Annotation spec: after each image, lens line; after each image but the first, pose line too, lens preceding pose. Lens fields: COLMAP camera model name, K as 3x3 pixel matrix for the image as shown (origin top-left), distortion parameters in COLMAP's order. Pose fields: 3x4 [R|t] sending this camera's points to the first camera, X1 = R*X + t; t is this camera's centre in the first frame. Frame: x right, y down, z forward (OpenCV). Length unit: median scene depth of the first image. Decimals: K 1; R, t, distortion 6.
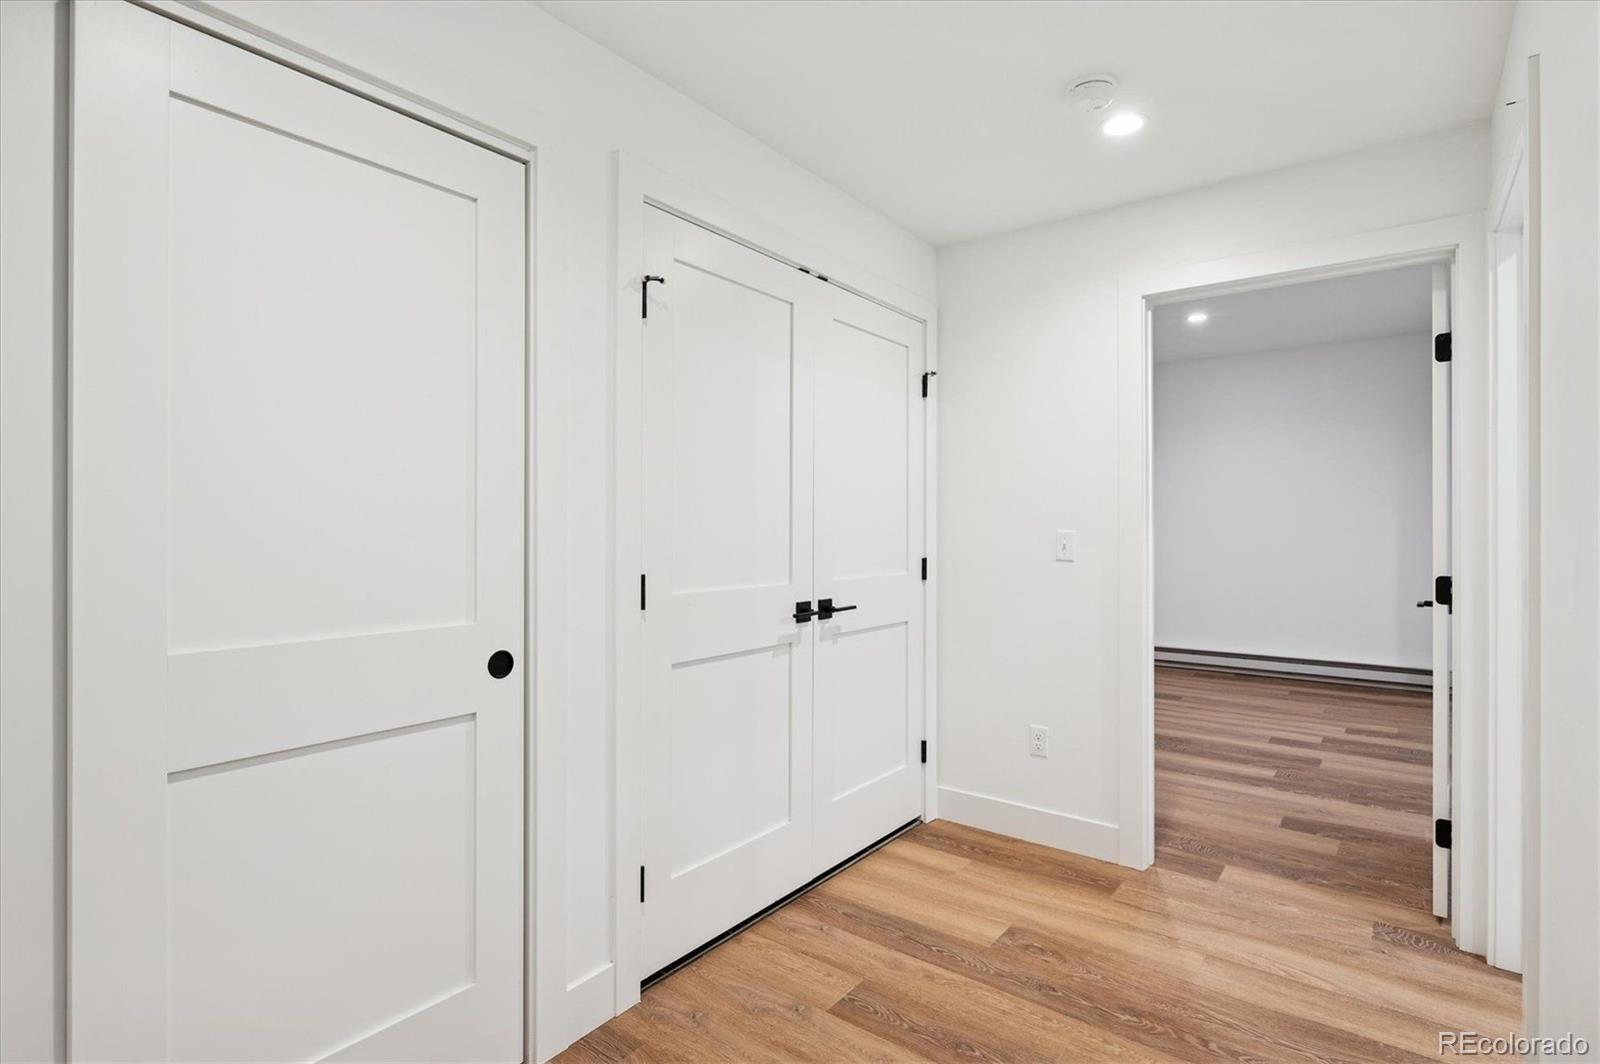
lens RADIAL K [[805.5, 0, 798.0], [0, 805.5, 521.5], [0, 0, 1]] dist [0.003401, -0.001378]
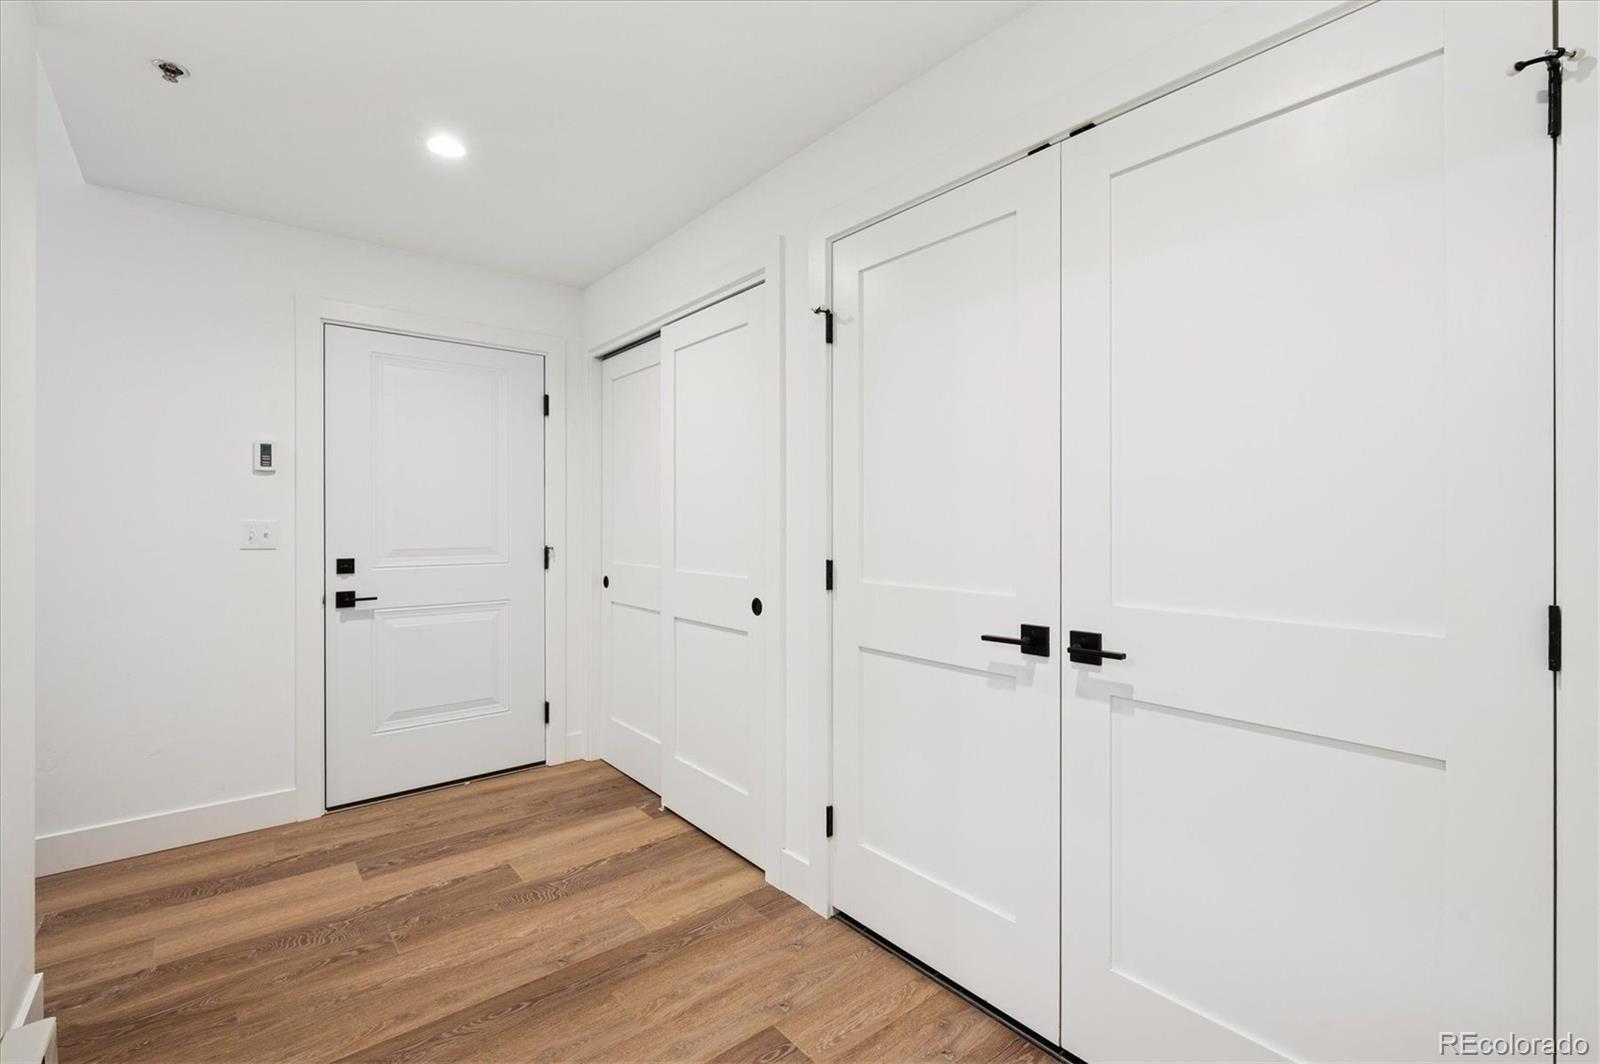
lens RADIAL K [[695.2, 0, 795.4], [0, 695.2, 526.9], [0, 0, 1]] dist [-0.004320, 0.000167]
pose [[-0.230948, -0.003720, -0.972959, 0.648291], [-0.000440, 0.999993, -0.003719, 0.016905], [0.972966, -0.000431, -0.230948, 0.950752]]
